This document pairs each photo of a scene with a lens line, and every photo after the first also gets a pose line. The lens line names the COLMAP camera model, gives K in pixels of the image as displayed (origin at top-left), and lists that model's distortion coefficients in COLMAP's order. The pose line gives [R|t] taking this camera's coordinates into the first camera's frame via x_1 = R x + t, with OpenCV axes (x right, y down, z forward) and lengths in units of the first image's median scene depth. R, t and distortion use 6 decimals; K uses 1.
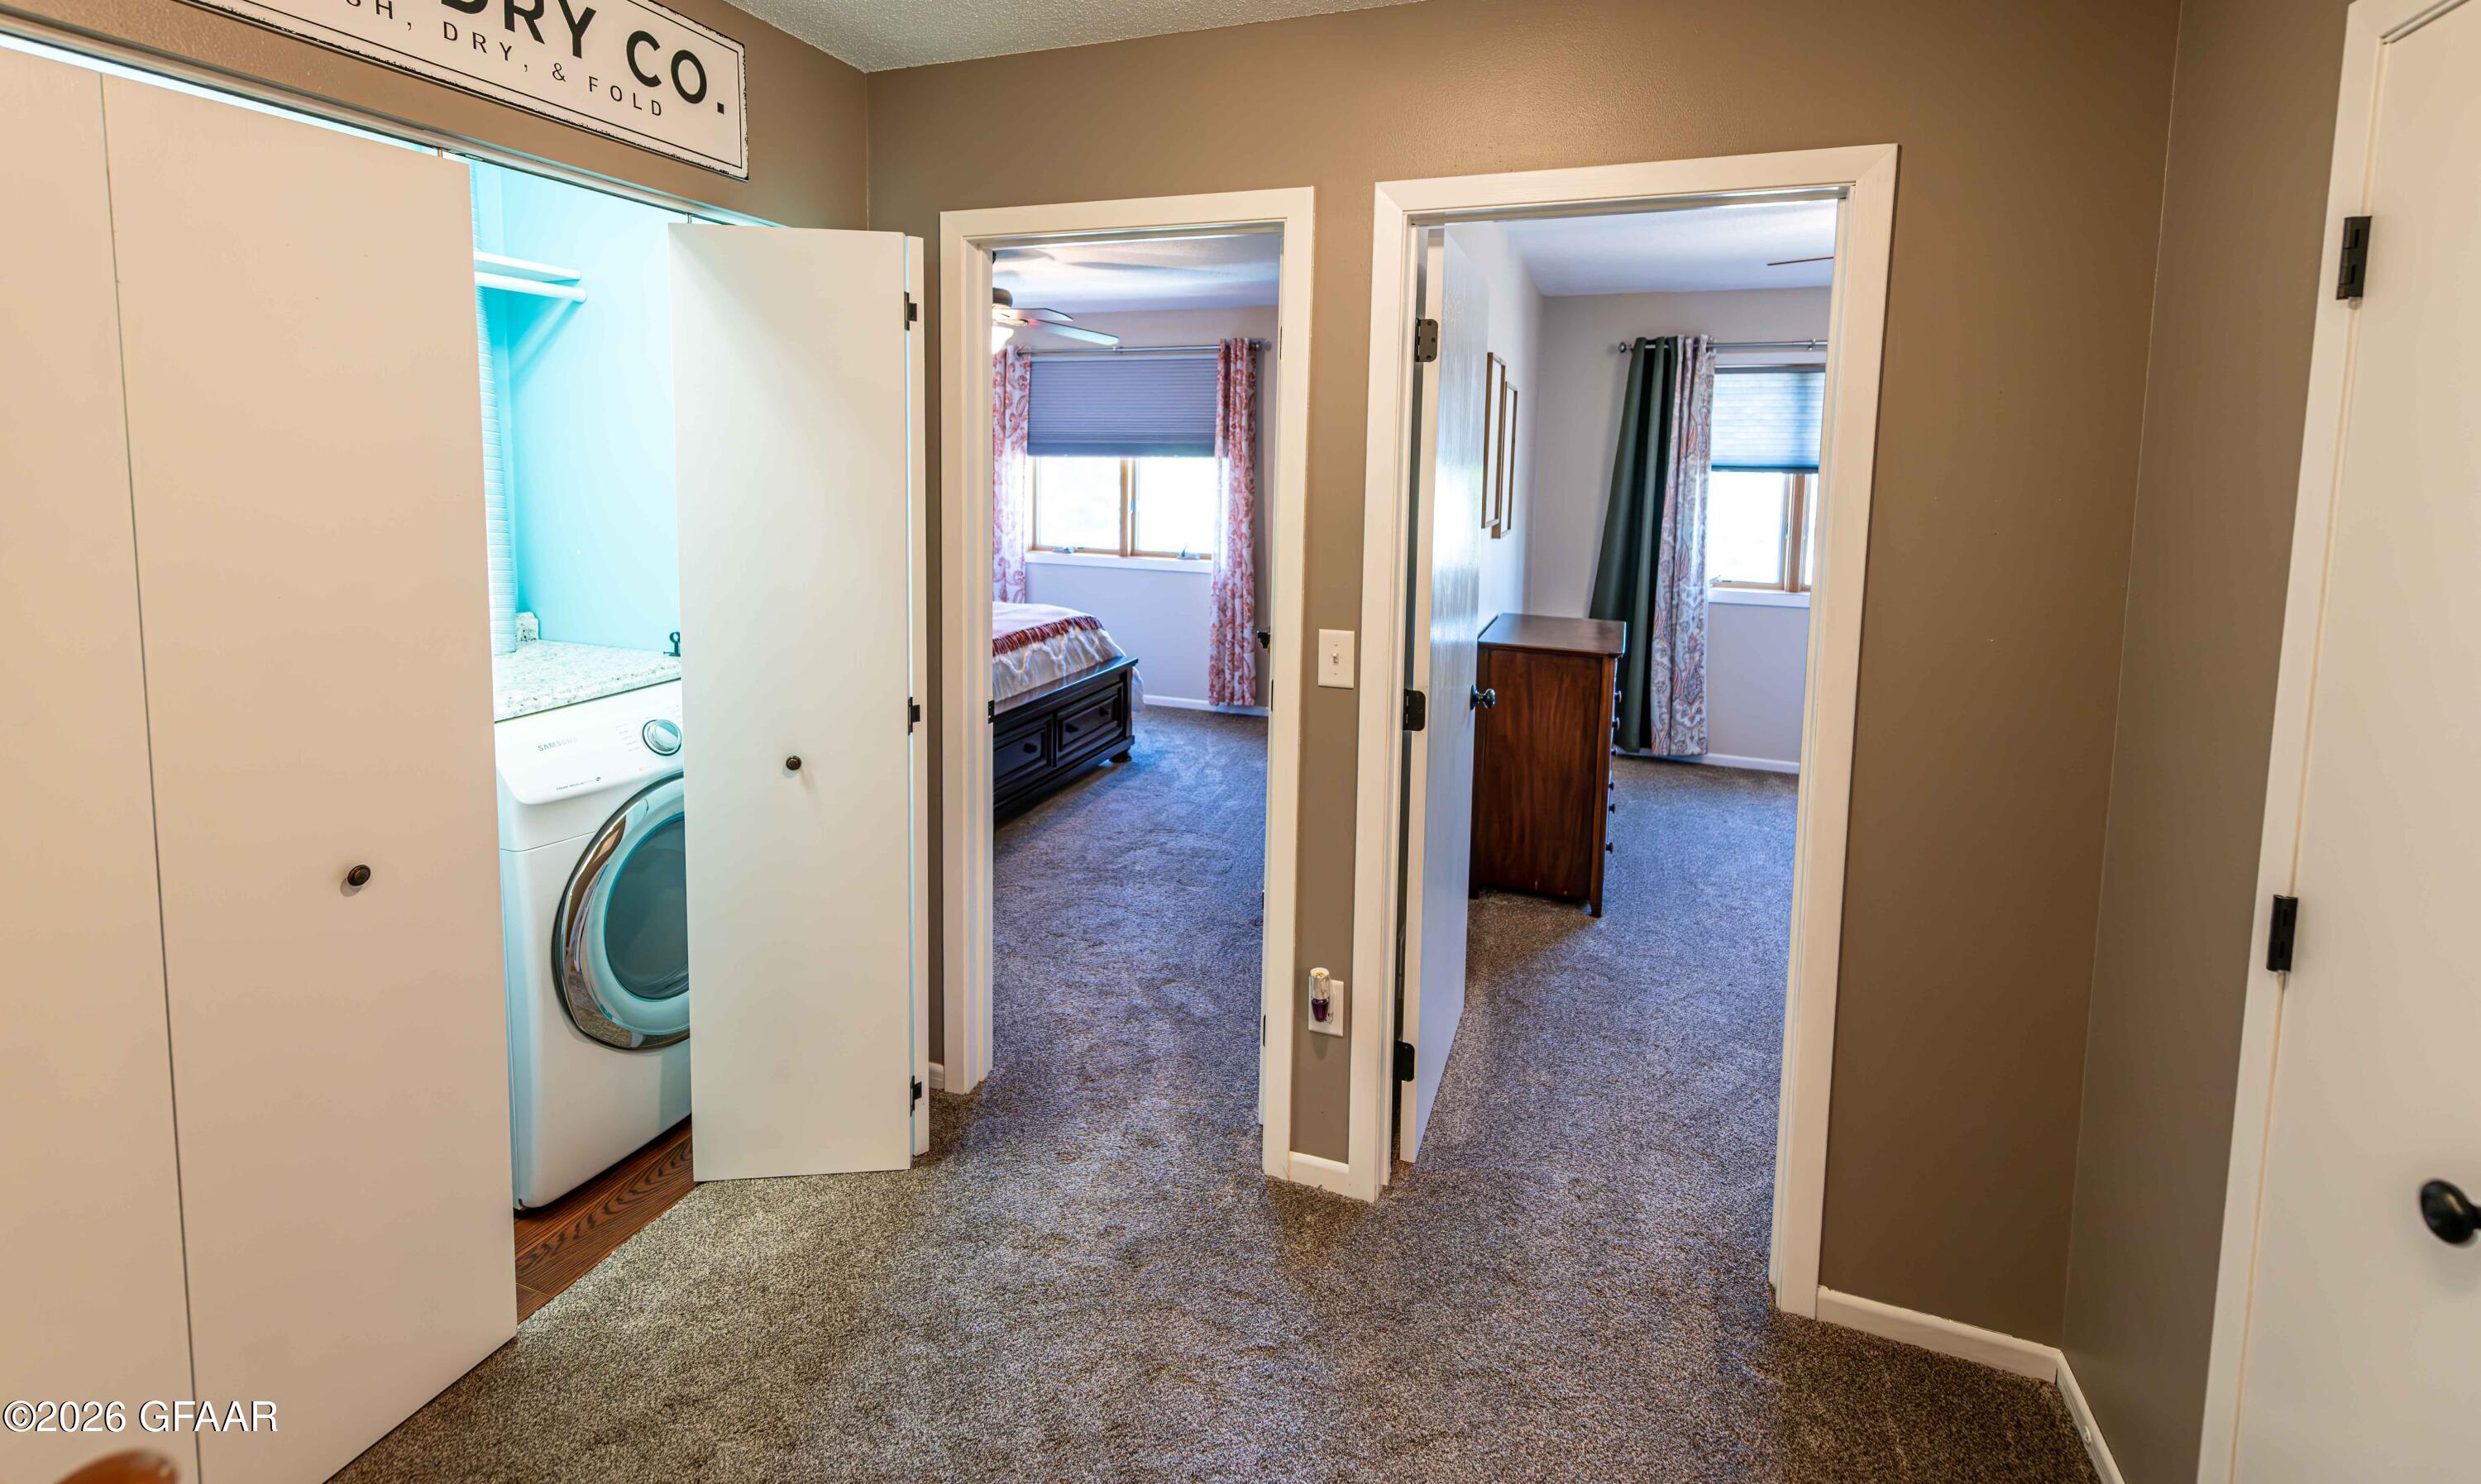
lens RADIAL K [[974.5, 0, 1240.3], [0, 974.5, 729.4], [0, 0, 1]] dist [0.003075, -0.000042]
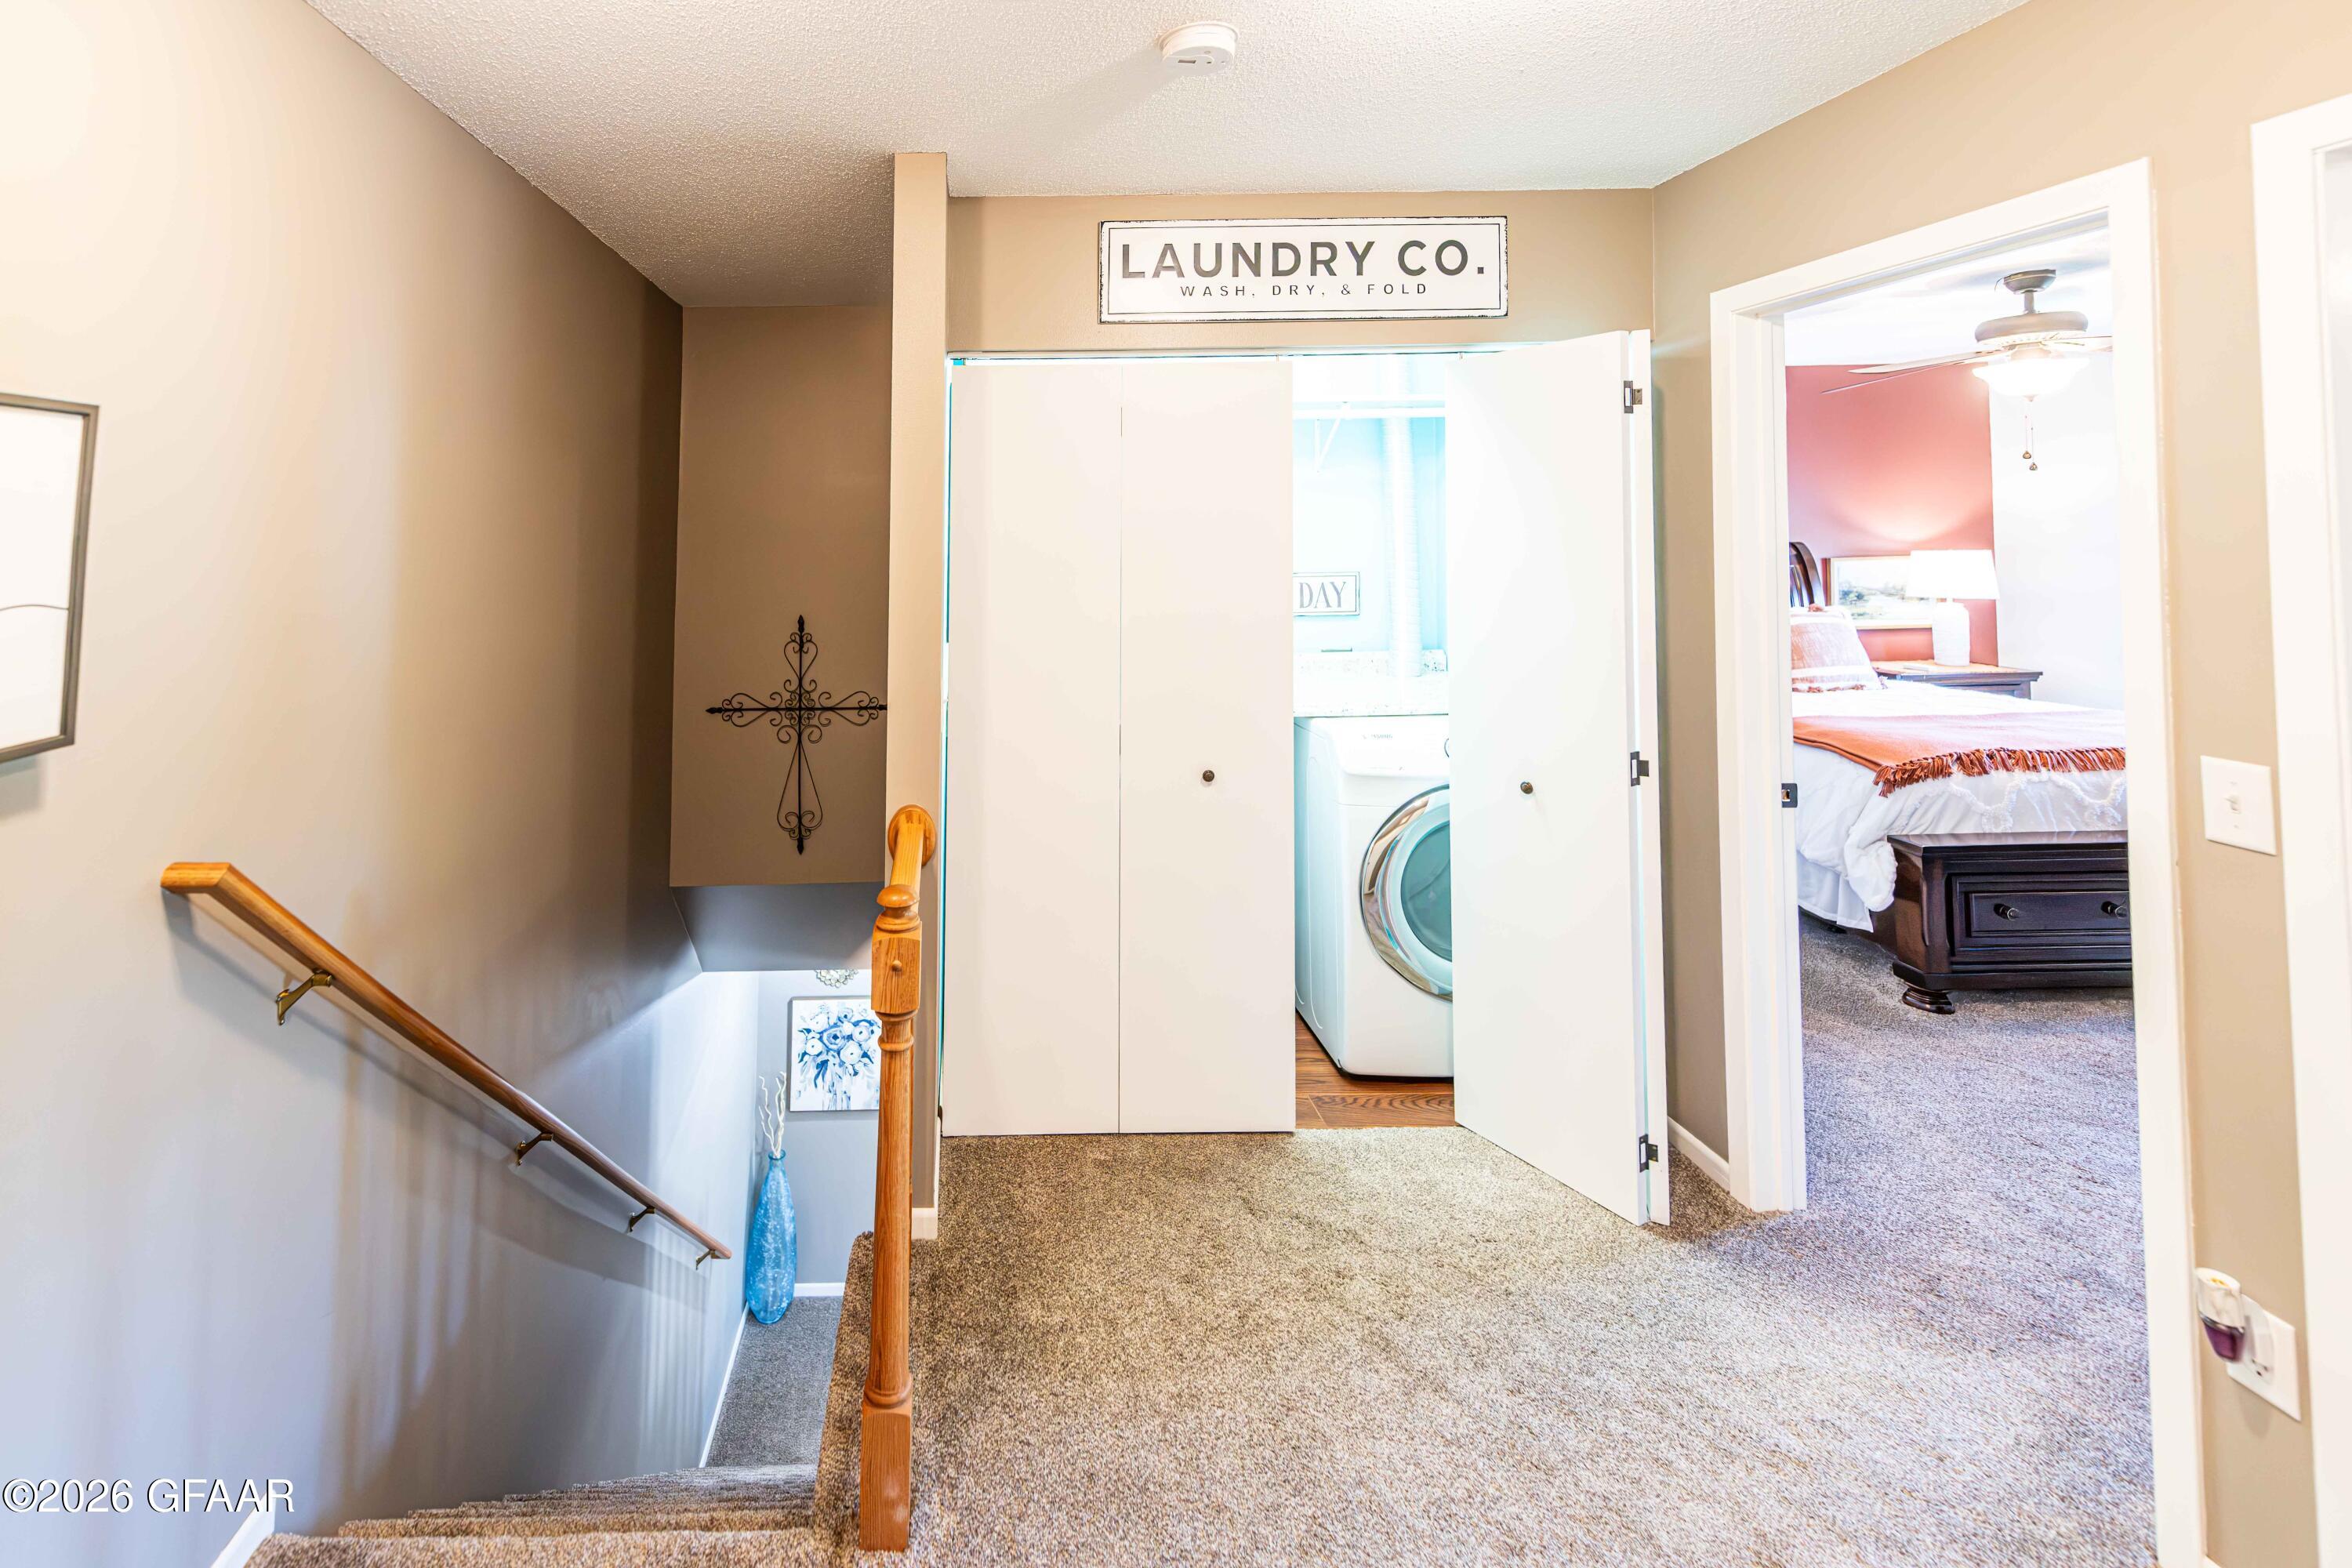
lens RADIAL K [[946.9, 0, 1174.1], [0, 946.9, 790.4], [0, 0, 1]] dist [-0.000896, -0.000410]
pose [[0.514531, 0.203821, -0.832895, 0.280287], [-0.207223, 0.972104, 0.109873, 0.000696], [0.832055, 0.116061, 0.542414, 0.017138]]
